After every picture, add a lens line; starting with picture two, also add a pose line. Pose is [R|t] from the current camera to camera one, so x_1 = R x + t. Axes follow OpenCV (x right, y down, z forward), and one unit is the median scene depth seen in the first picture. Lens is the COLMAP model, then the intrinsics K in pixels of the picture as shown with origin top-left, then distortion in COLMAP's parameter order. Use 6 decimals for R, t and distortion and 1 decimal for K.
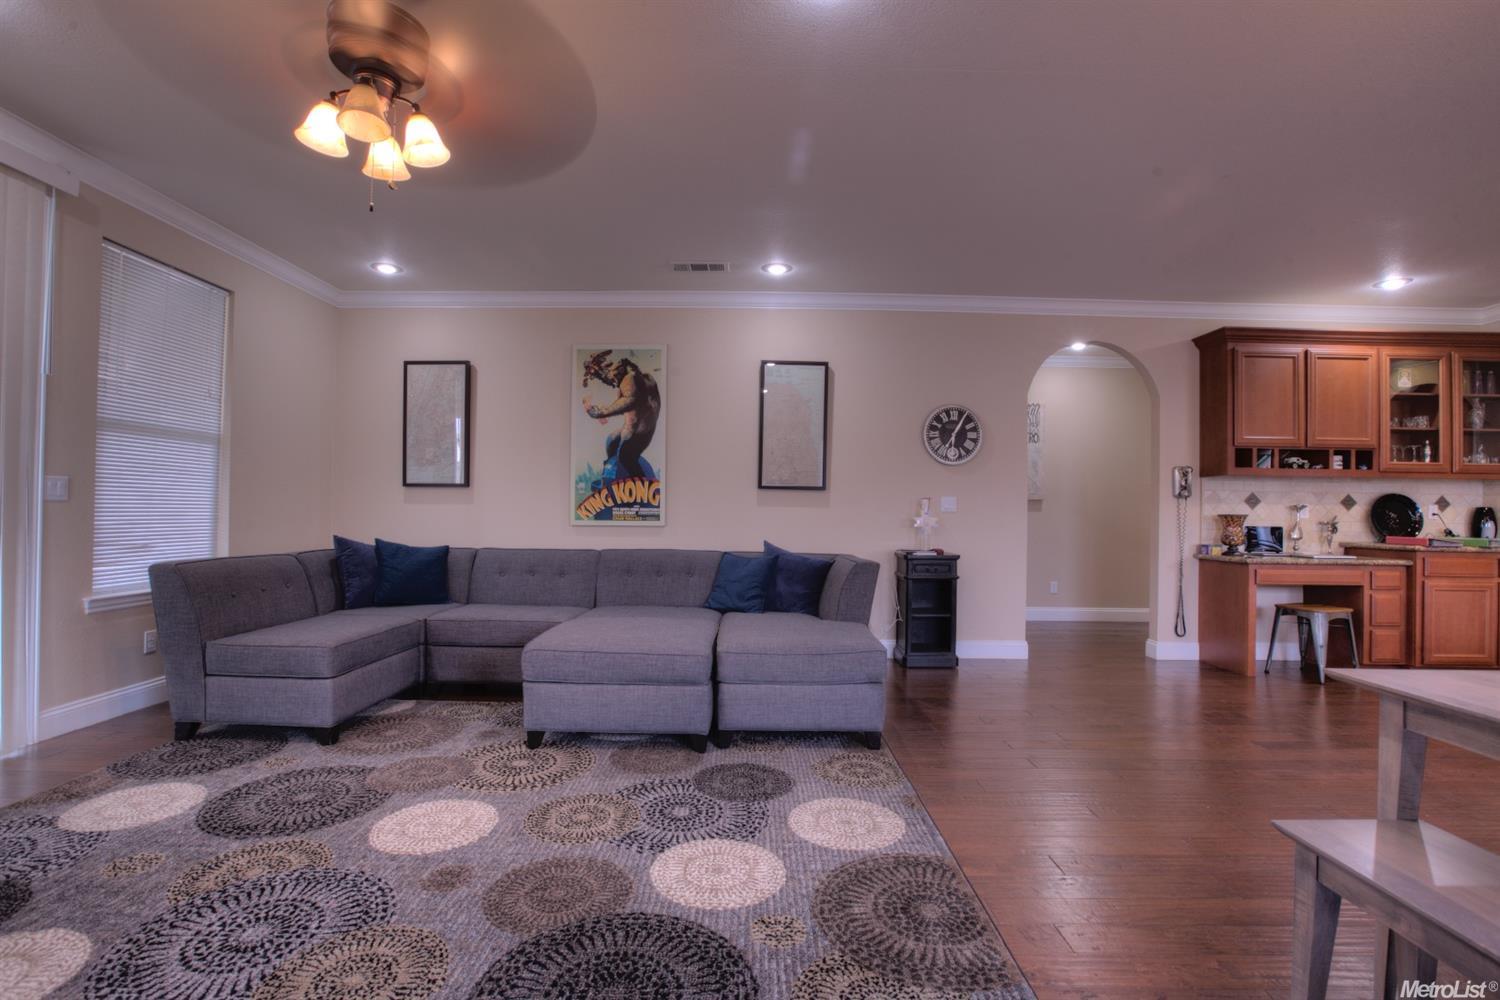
lens RADIAL K [[685.2, 0, 750.0], [0, 685.2, 500.0], [0, 0, 1]] dist [-0.060647, 0.024997]
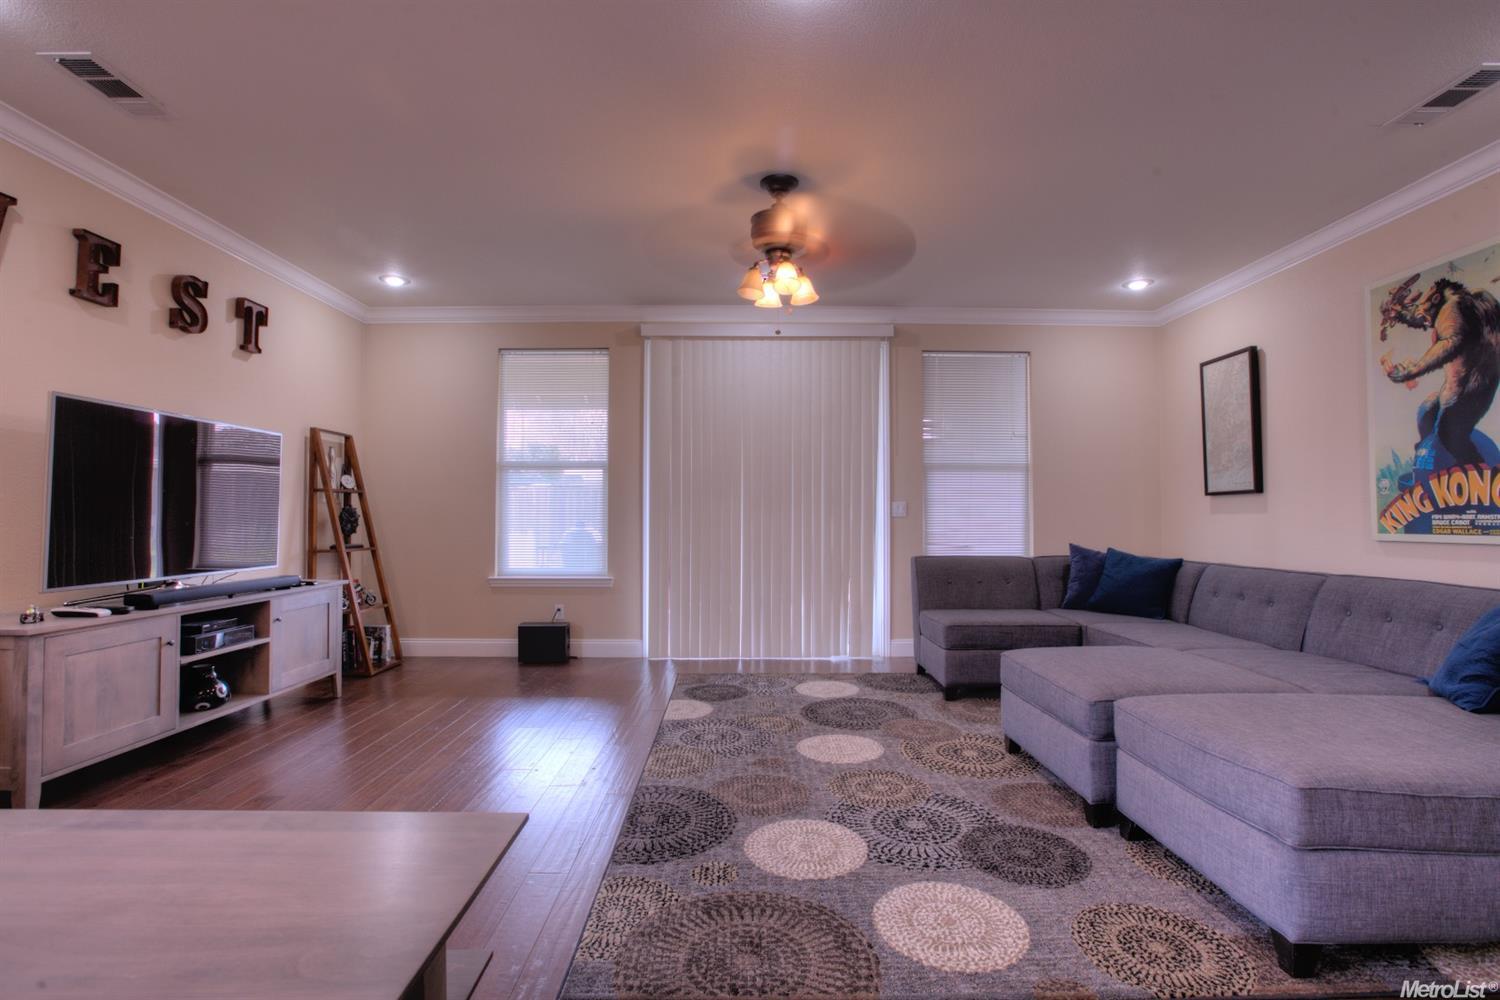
lens RADIAL K [[685.2, 0, 750.0], [0, 685.2, 500.0], [0, 0, 1]] dist [-0.060647, 0.024997]
pose [[0.022699, -0.036949, -0.999059, 0.700313], [0.017464, 0.999179, -0.036557, 0.015486], [0.999590, -0.016618, 0.023325, 0.583701]]
